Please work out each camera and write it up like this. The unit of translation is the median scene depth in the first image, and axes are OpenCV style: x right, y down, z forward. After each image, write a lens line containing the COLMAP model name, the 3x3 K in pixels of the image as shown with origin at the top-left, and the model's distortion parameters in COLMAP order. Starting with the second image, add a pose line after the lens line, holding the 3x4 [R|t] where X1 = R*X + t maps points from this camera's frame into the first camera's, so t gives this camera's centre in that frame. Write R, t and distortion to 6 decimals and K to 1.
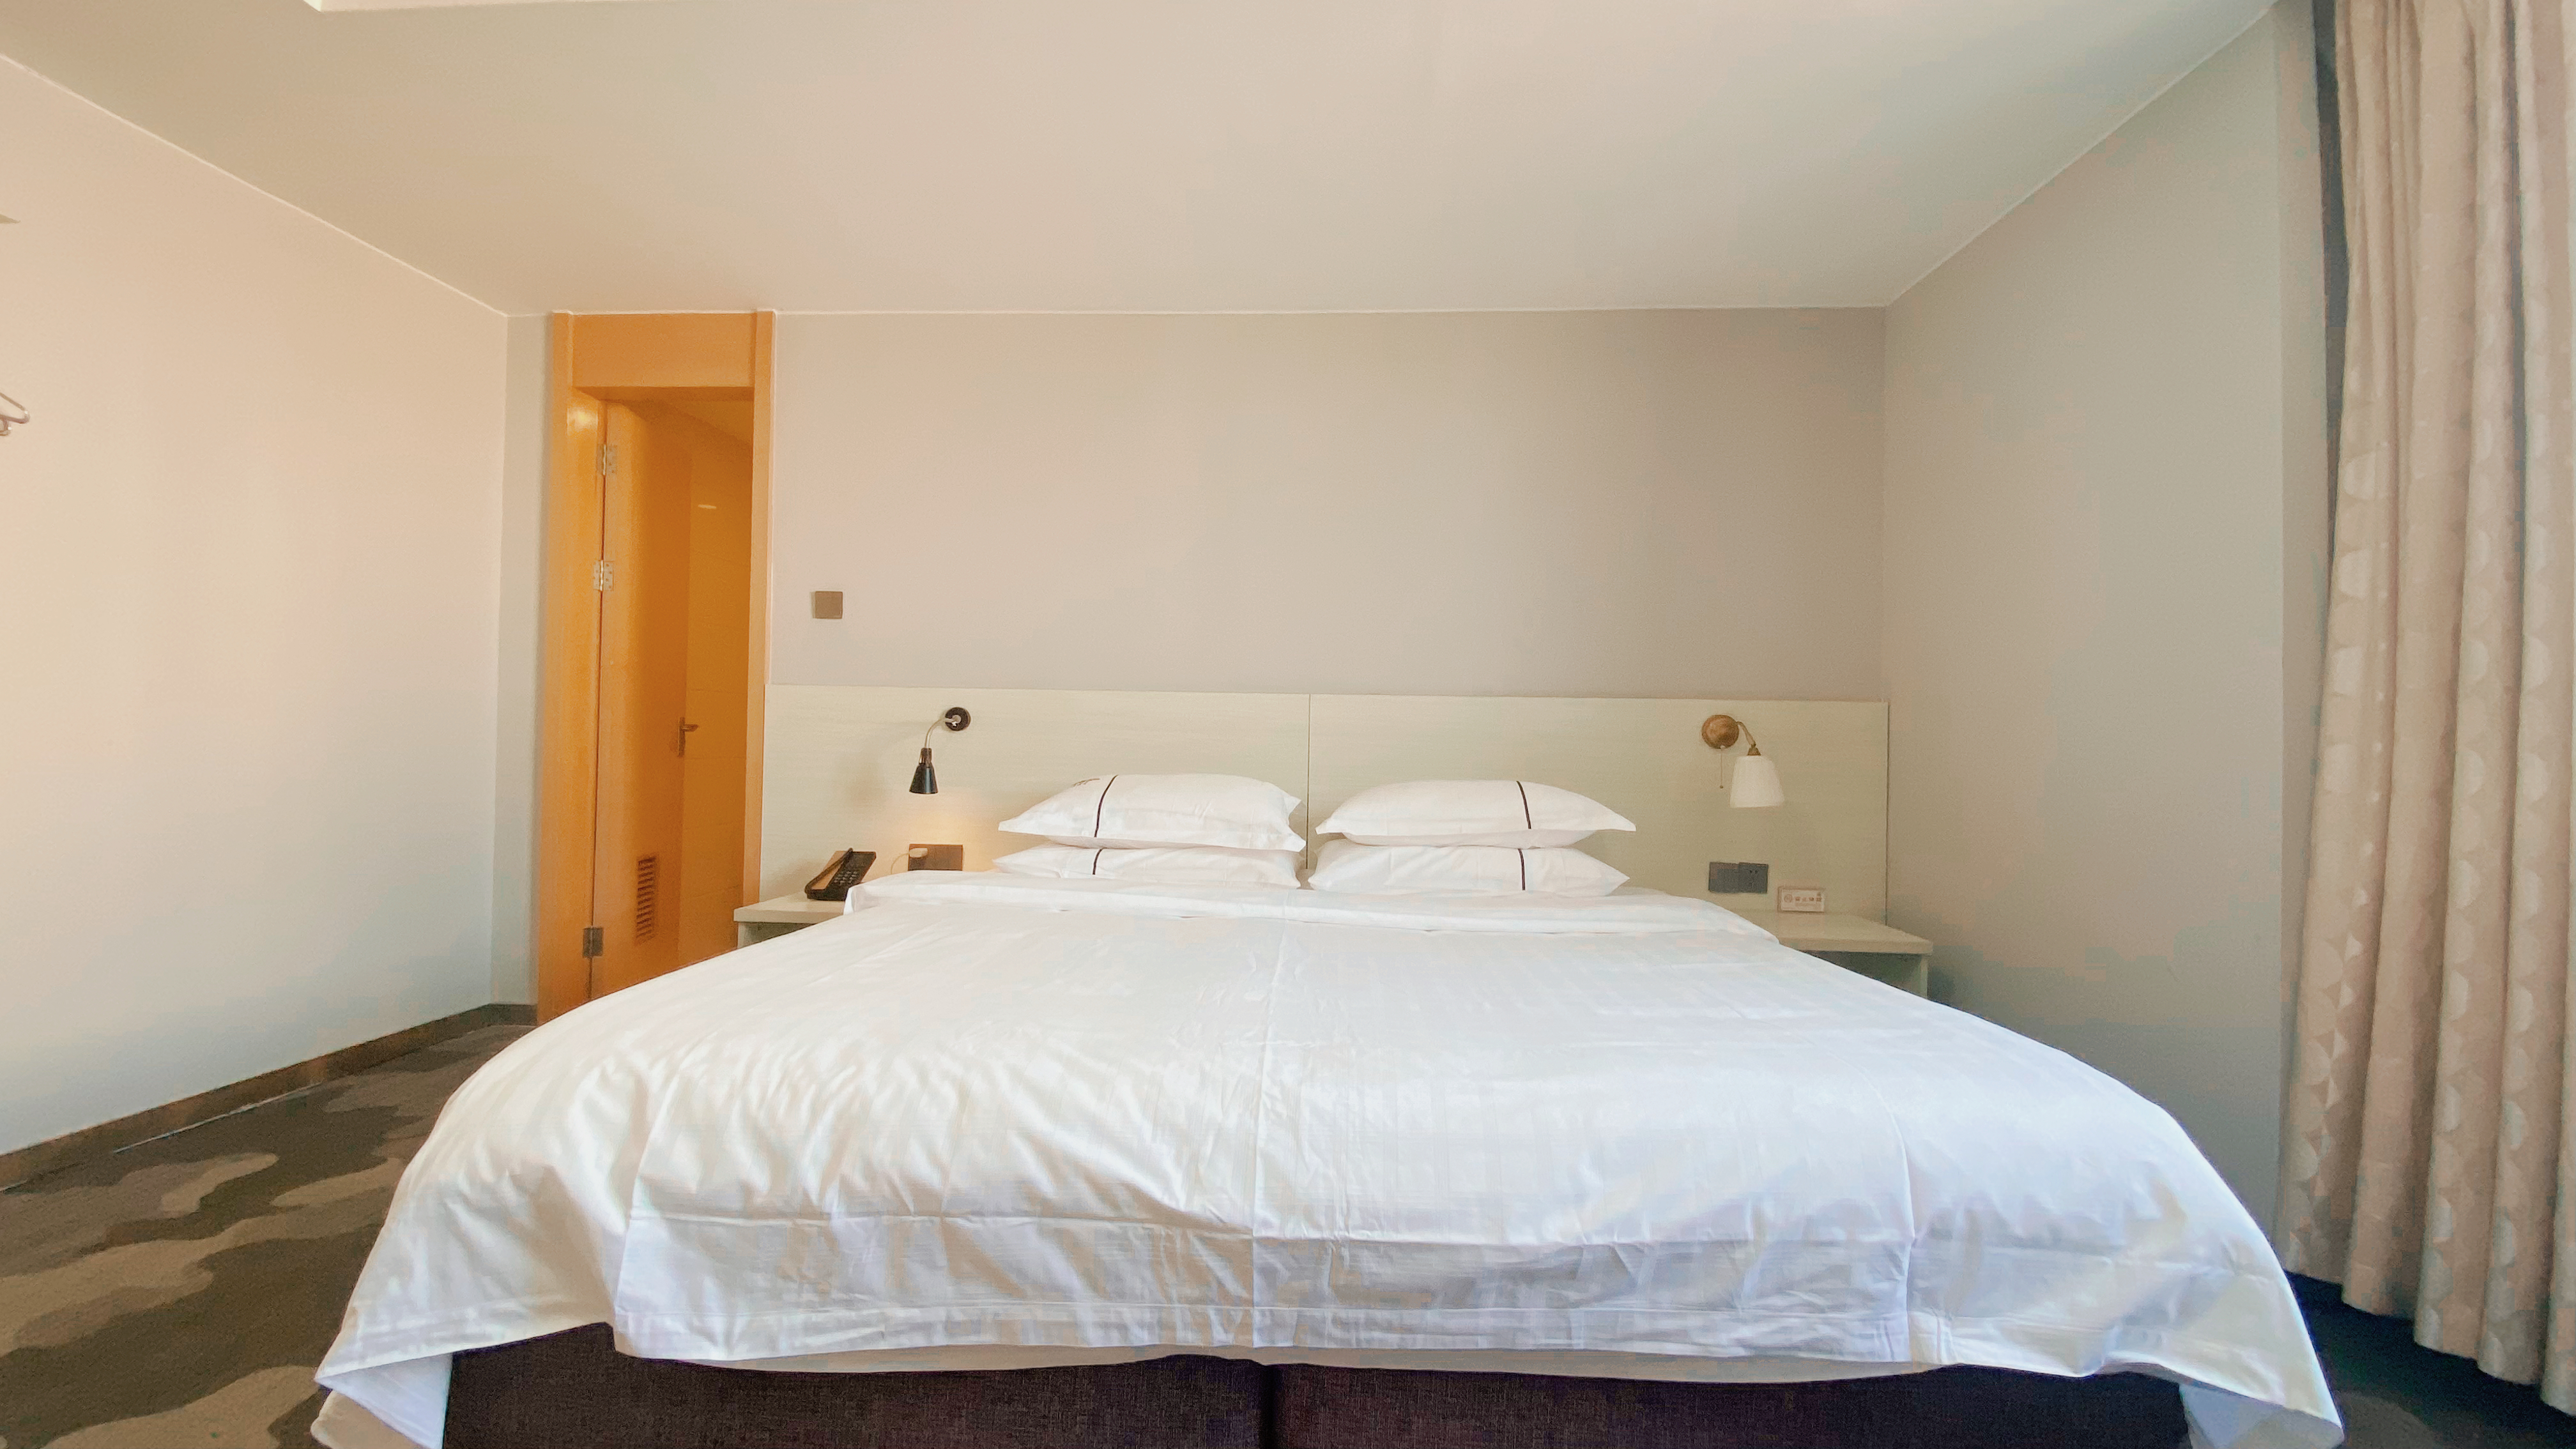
lens RADIAL K [[1044.3, 0, 1288.0], [0, 1044.3, 724.5], [0, 0, 1]] dist [0.019126, -0.021637]
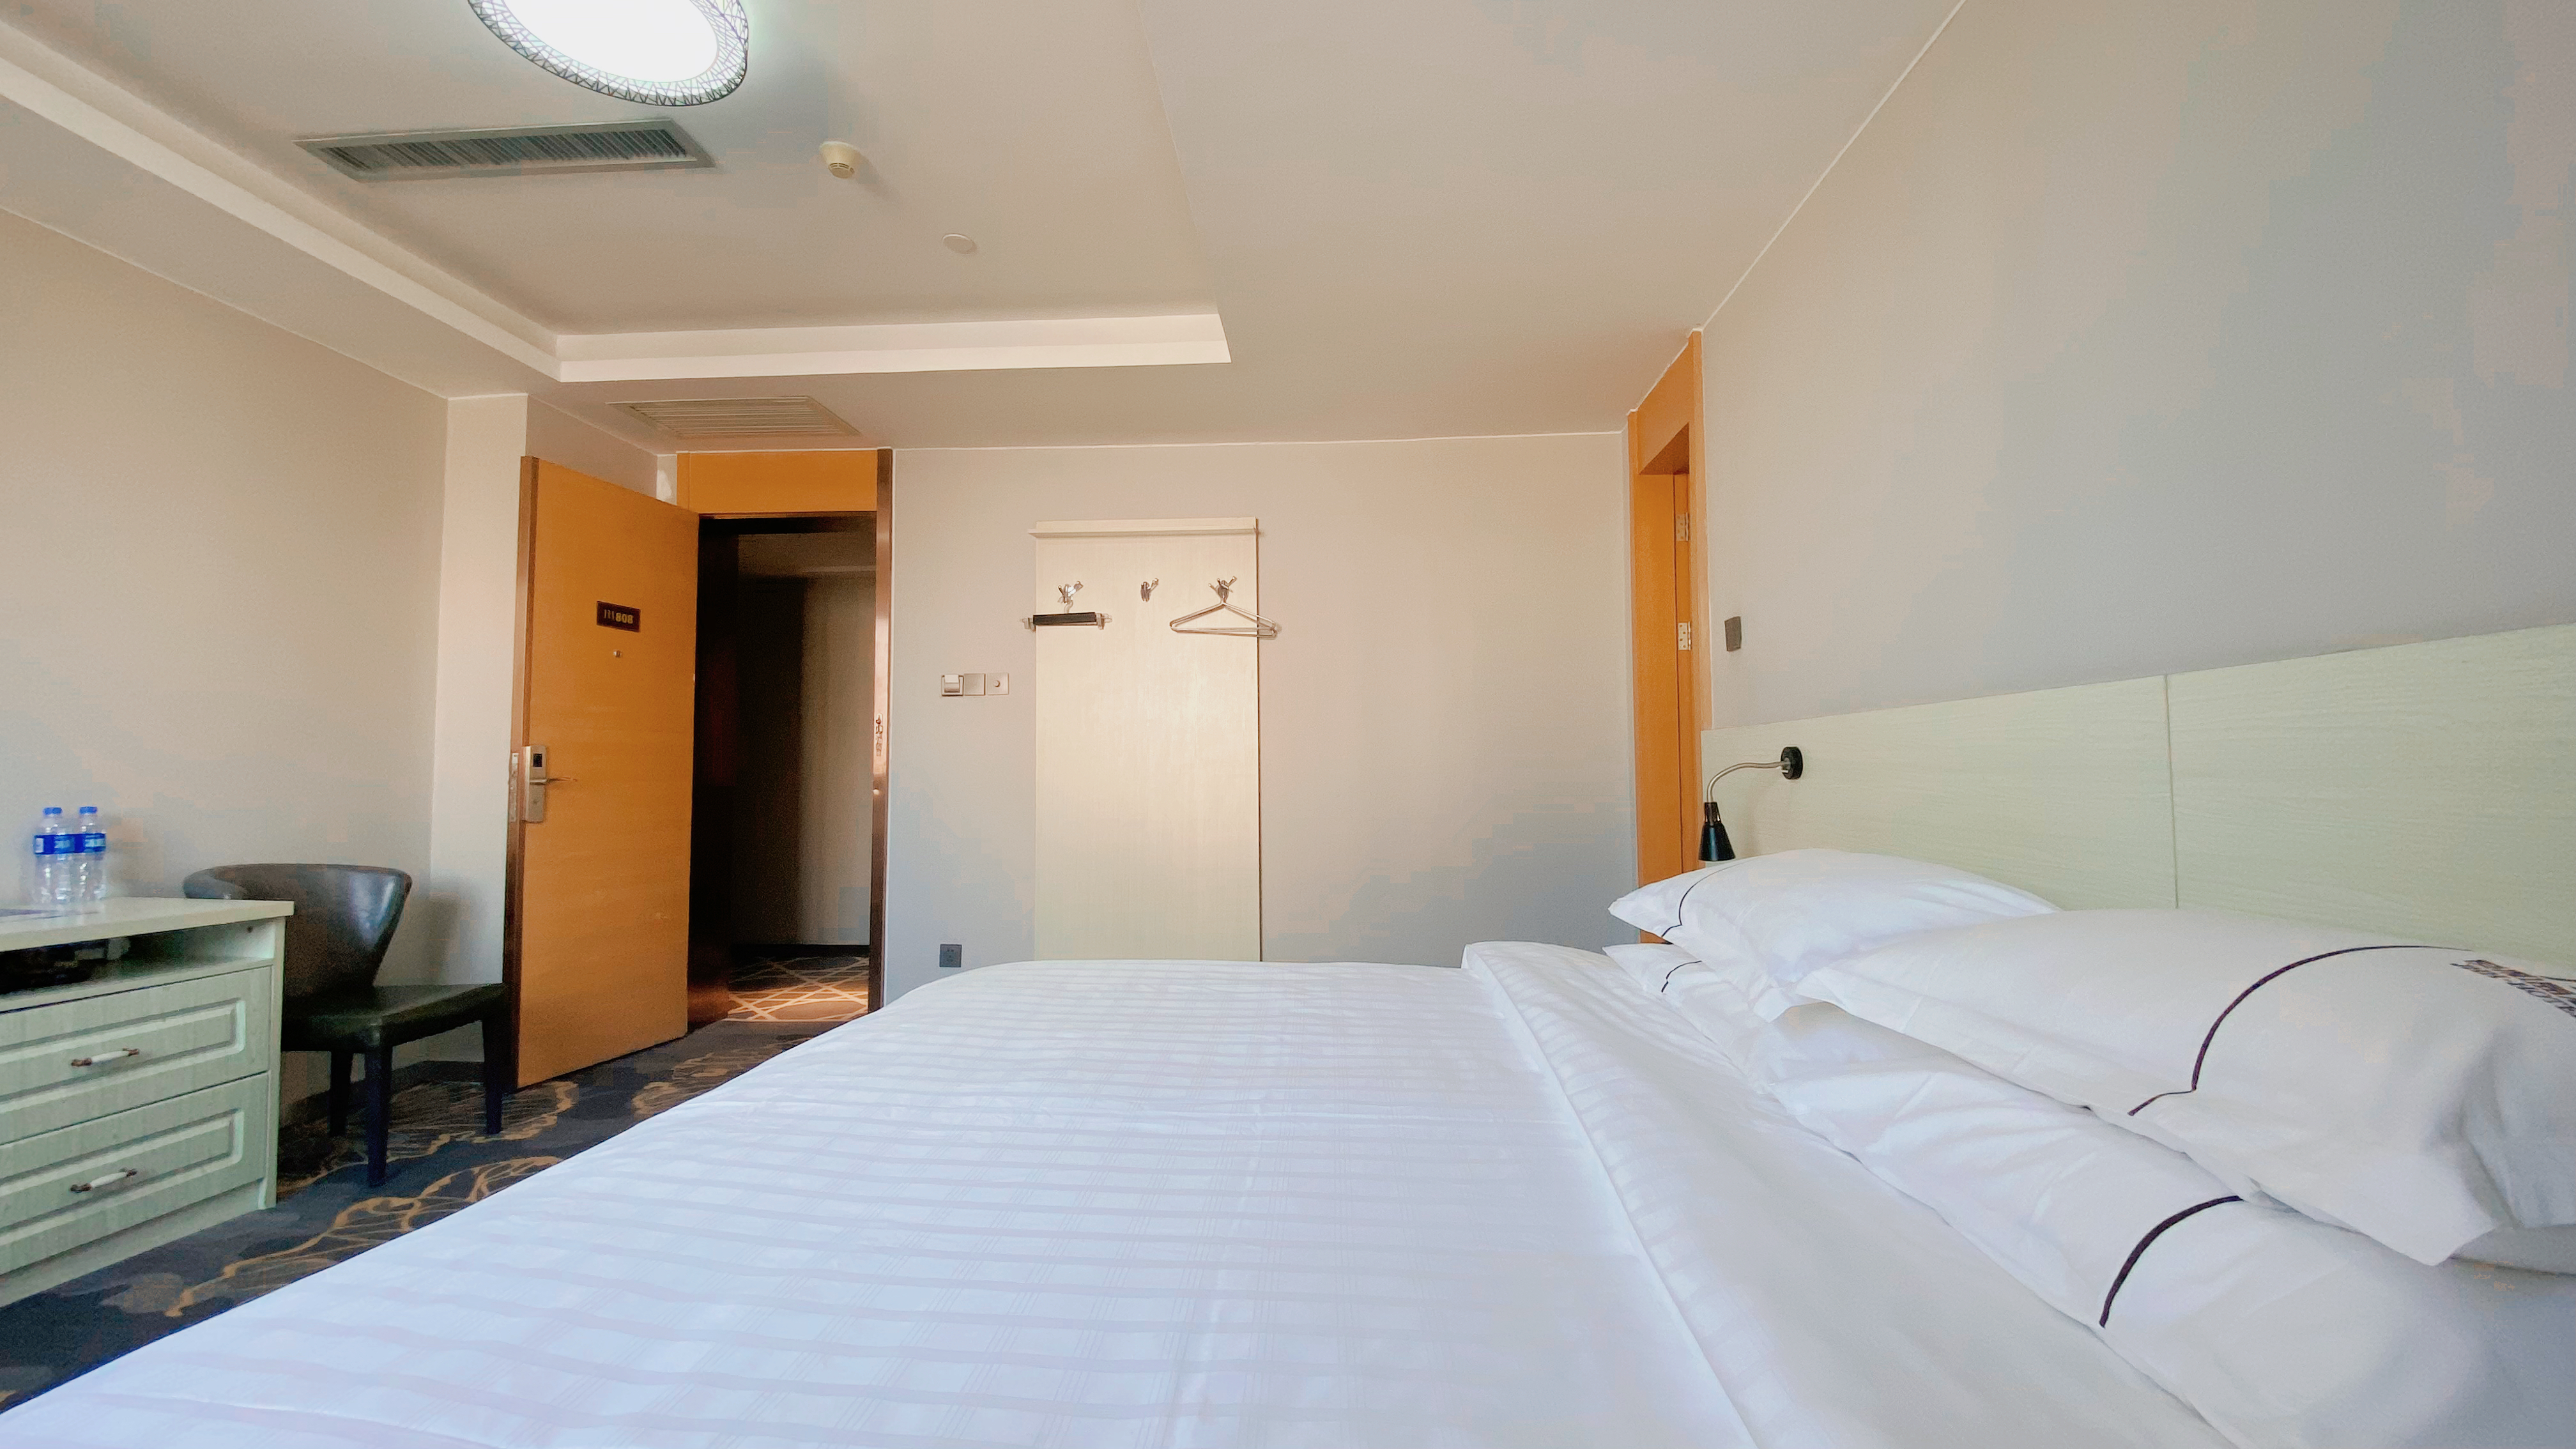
lens RADIAL K [[1044.3, 0, 1288.0], [0, 1044.3, 724.5], [0, 0, 1]] dist [0.019126, -0.021637]
pose [[-0.007046, -0.066803, -0.997741, 0.449226], [0.018751, 0.997582, -0.066925, 0.011024], [0.999799, -0.019181, -0.005776, 0.685984]]
